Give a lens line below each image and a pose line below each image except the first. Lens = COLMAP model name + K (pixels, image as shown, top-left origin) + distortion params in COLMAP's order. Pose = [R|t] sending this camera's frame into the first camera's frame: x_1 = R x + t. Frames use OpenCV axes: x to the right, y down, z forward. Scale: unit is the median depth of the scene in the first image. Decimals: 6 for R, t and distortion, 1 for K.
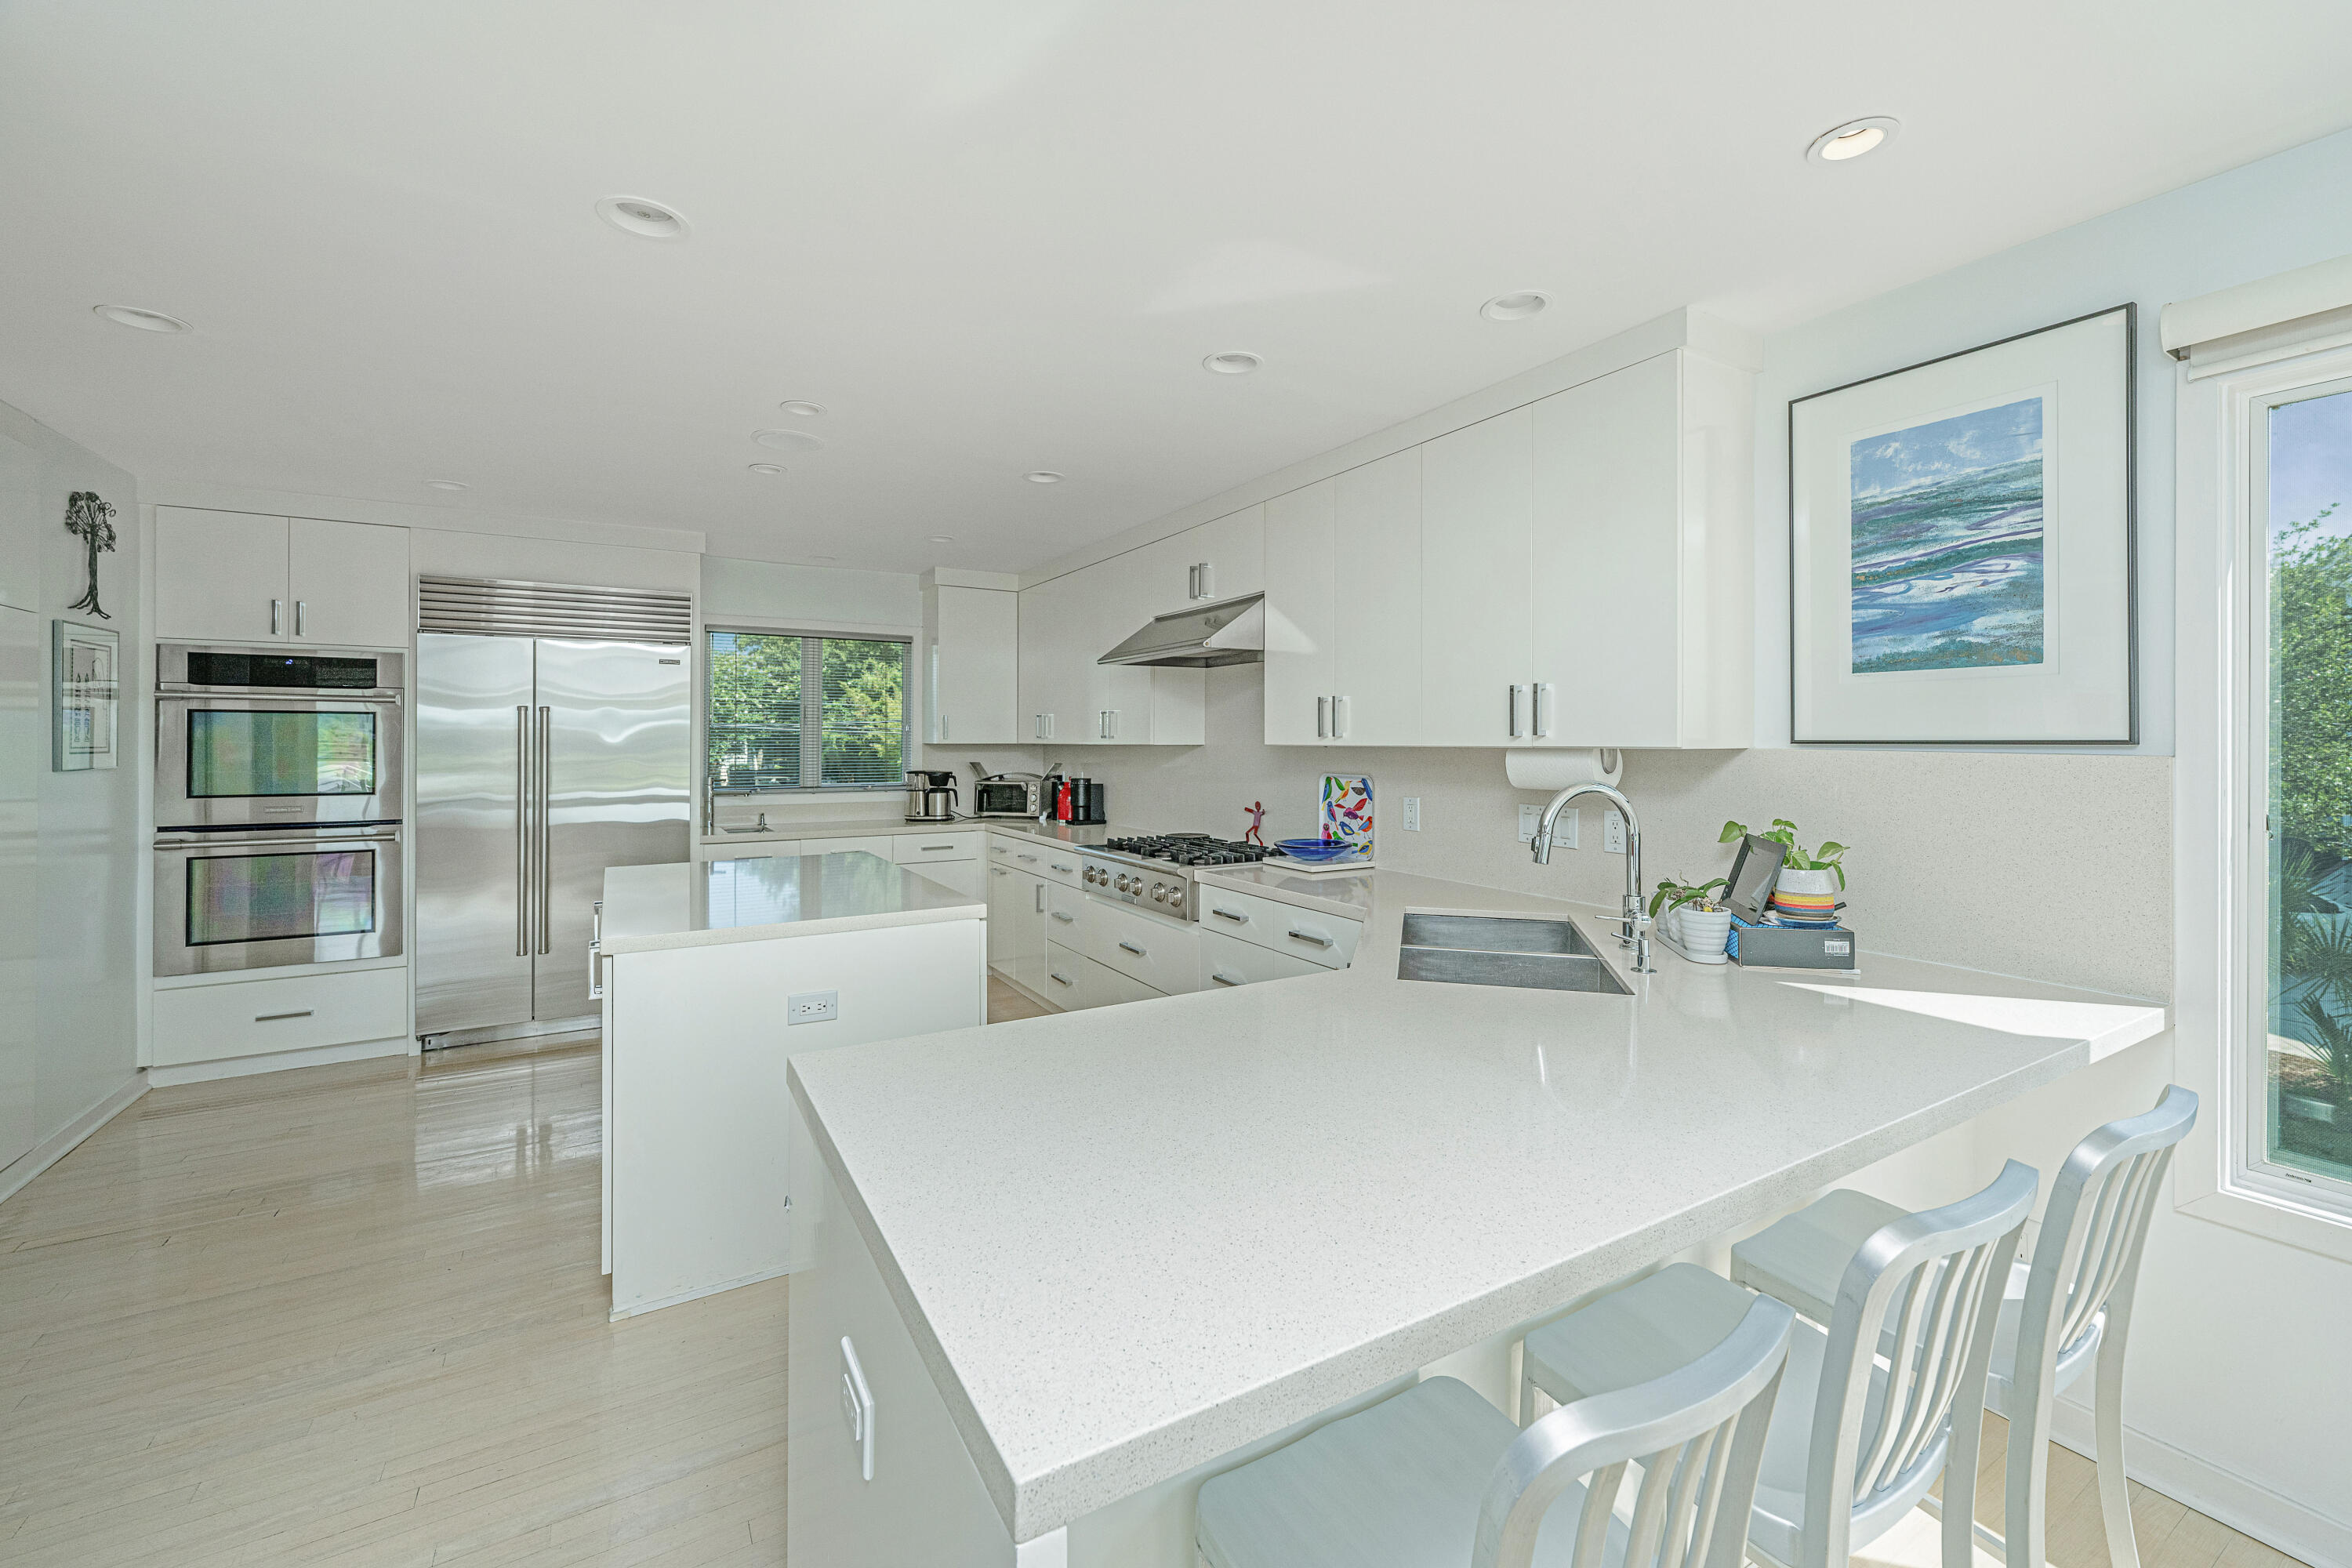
lens RADIAL K [[948.0, 0, 1166.8], [0, 948.0, 734.8], [0, 0, 1]] dist [-0.001149, 0.000998]
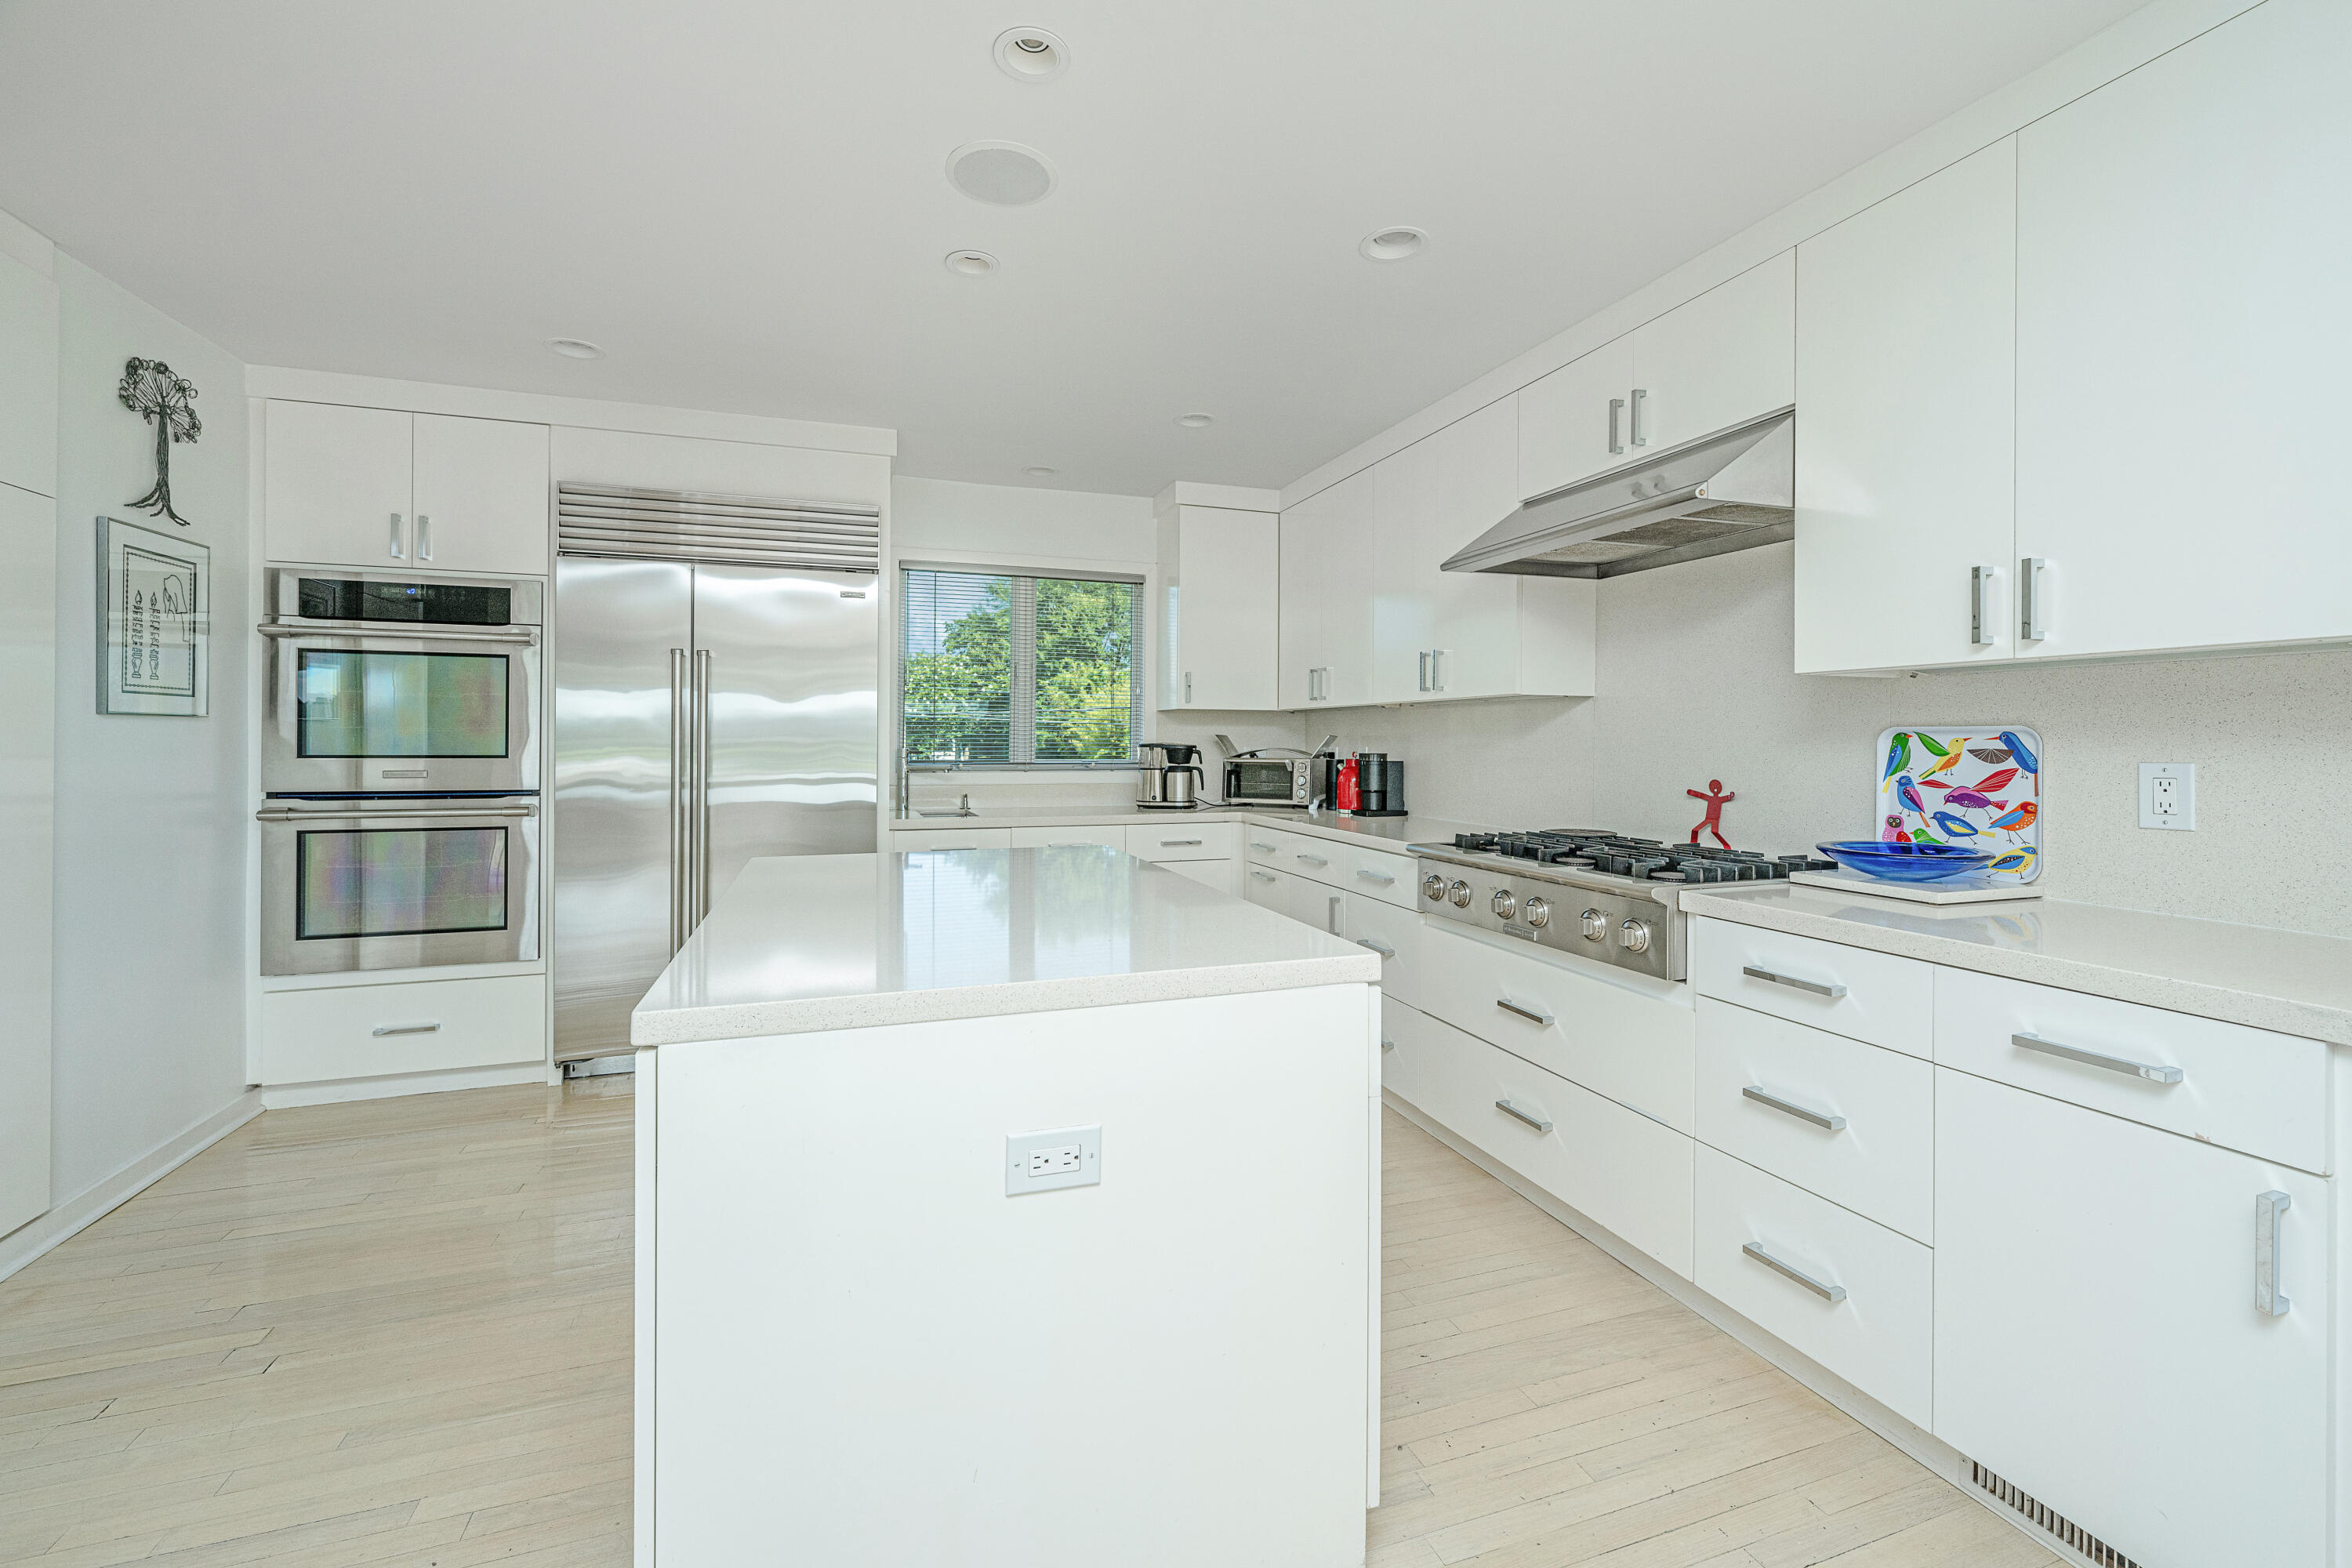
lens RADIAL K [[948.0, 0, 1172.8], [0, 948.0, 740.2], [0, 0, 1]] dist [-0.001149, 0.000998]
pose [[0.981866, 0.004188, -0.189531, -0.137046], [-0.003199, 0.999980, 0.005523, 0.042821], [0.189550, -0.004816, 0.981859, 0.329931]]
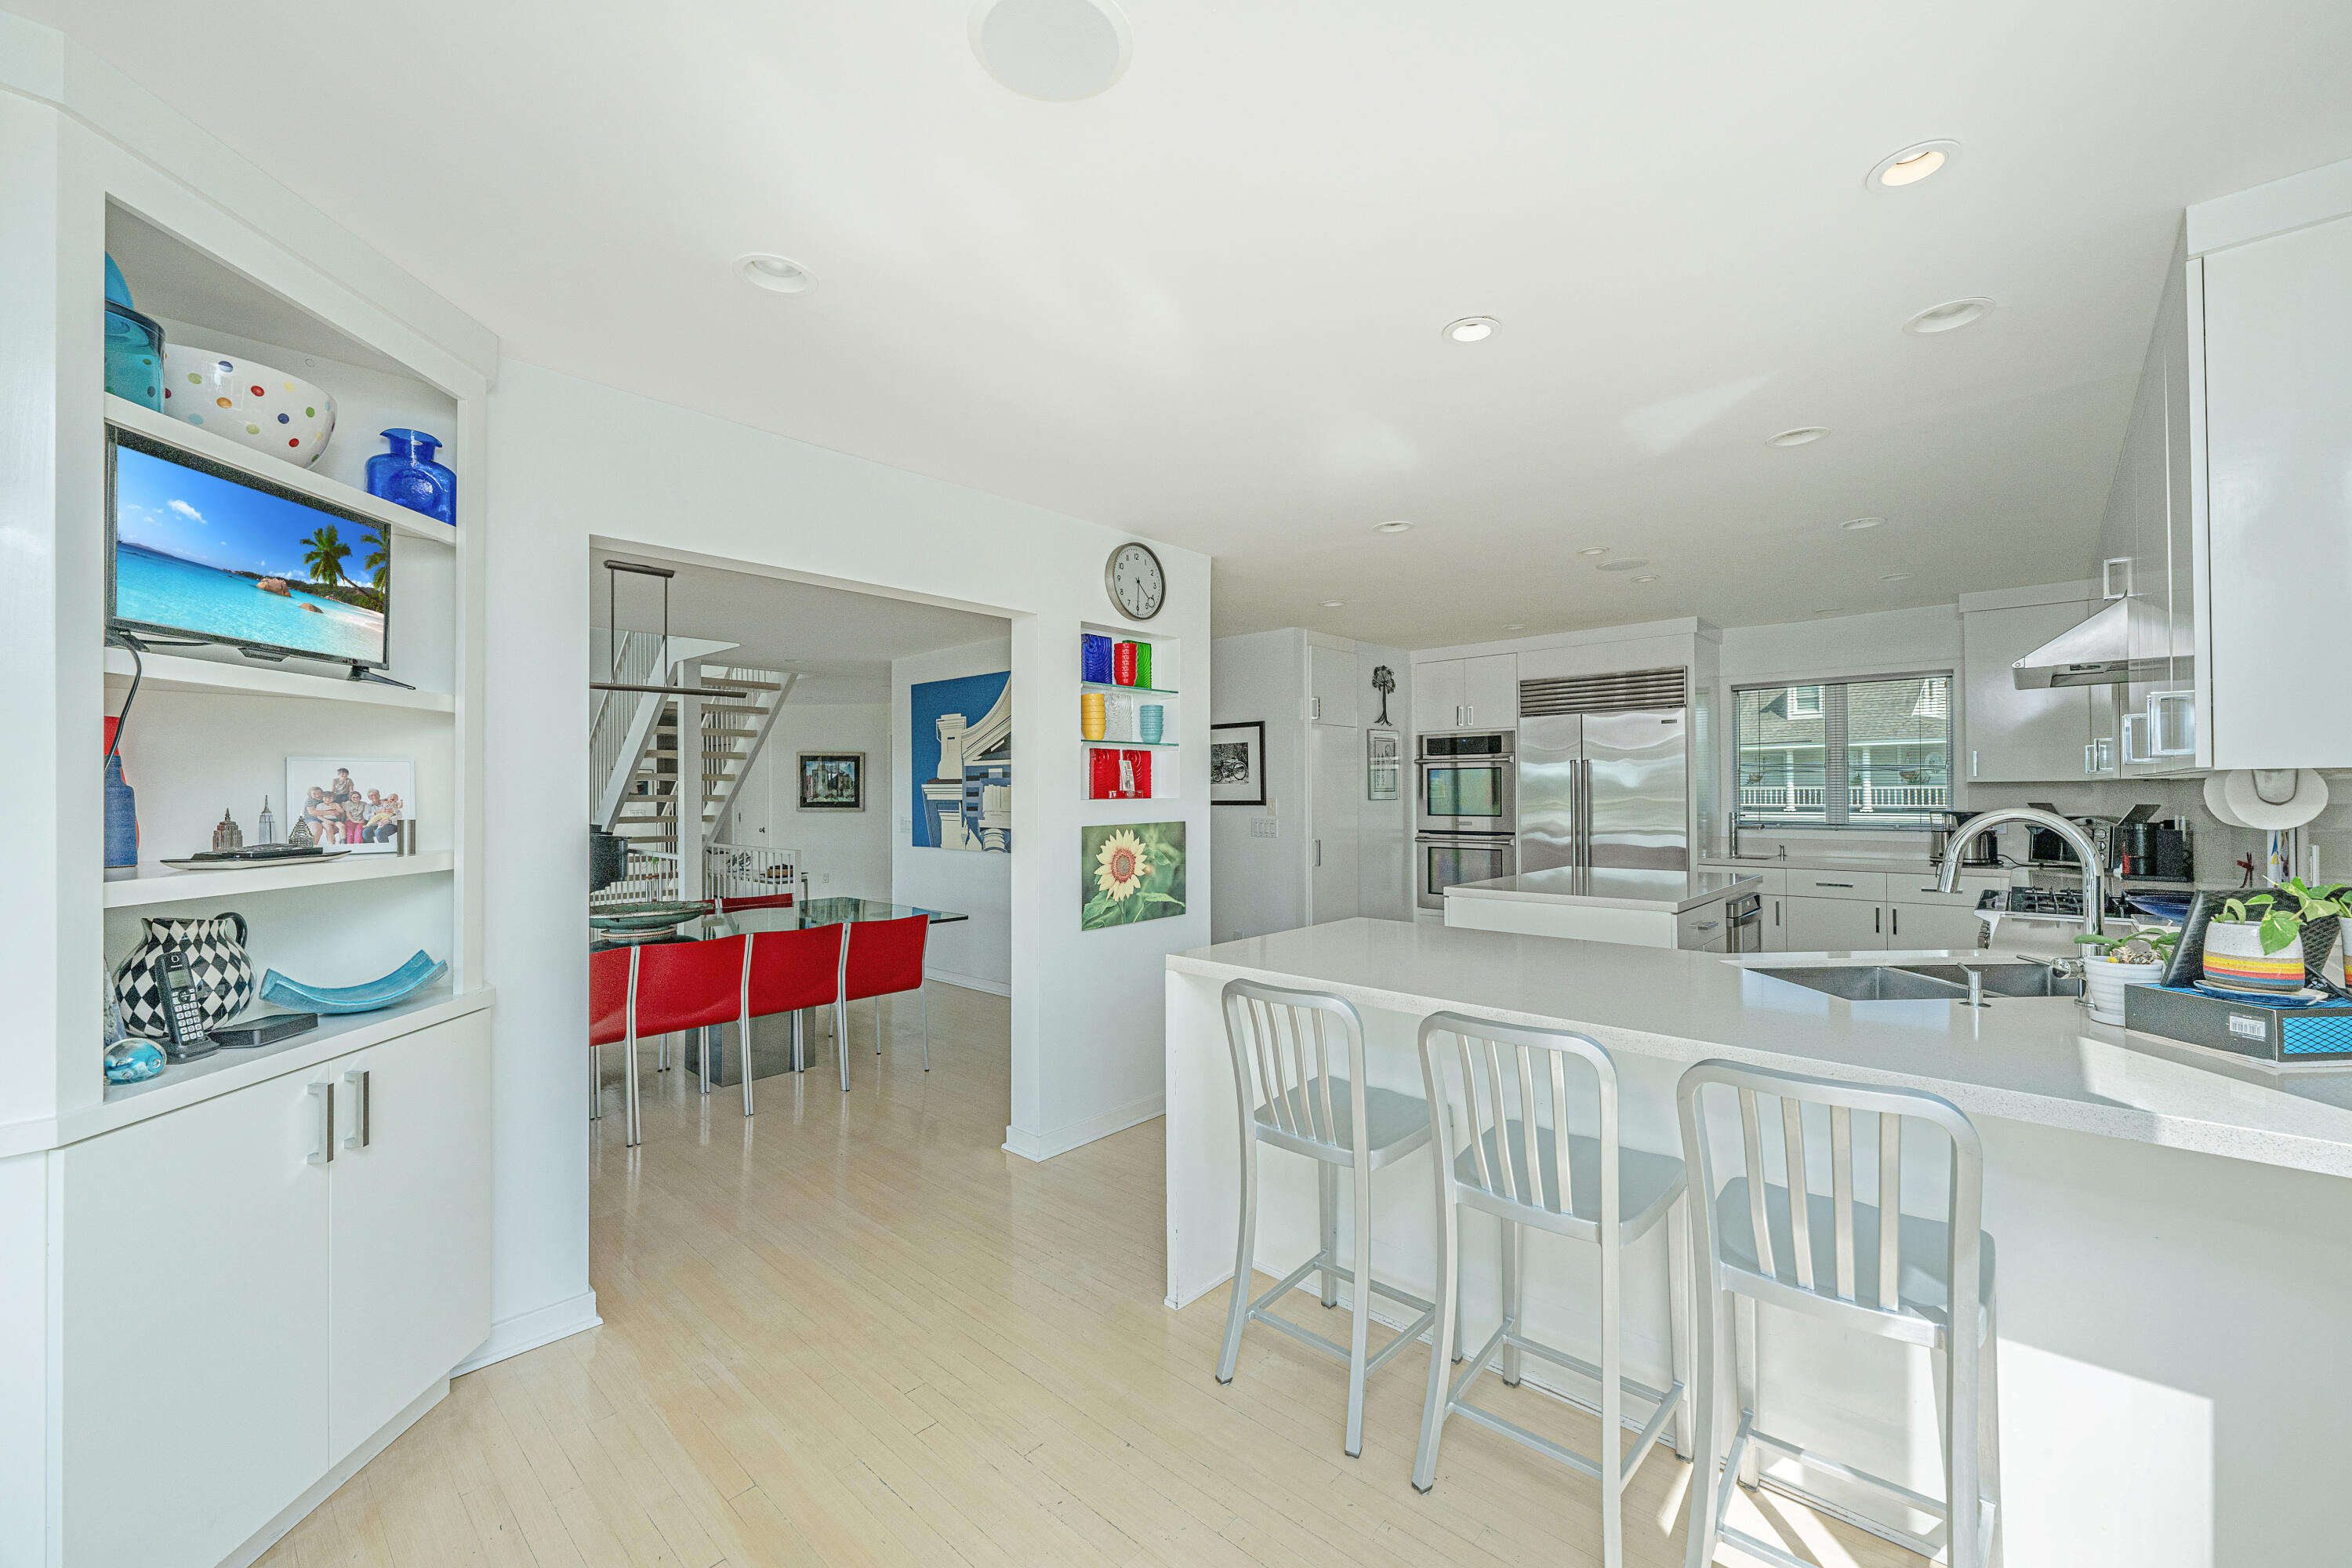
lens RADIAL K [[948.0, 0, 1185.8], [0, 948.0, 790.0], [0, 0, 1]] dist [-0.001149, 0.000998]
pose [[0.291691, -0.005546, -0.956497, 0.615309], [0.011263, 0.999934, -0.002363, 0.013795], [0.956446, -0.010084, 0.291734, -0.017679]]
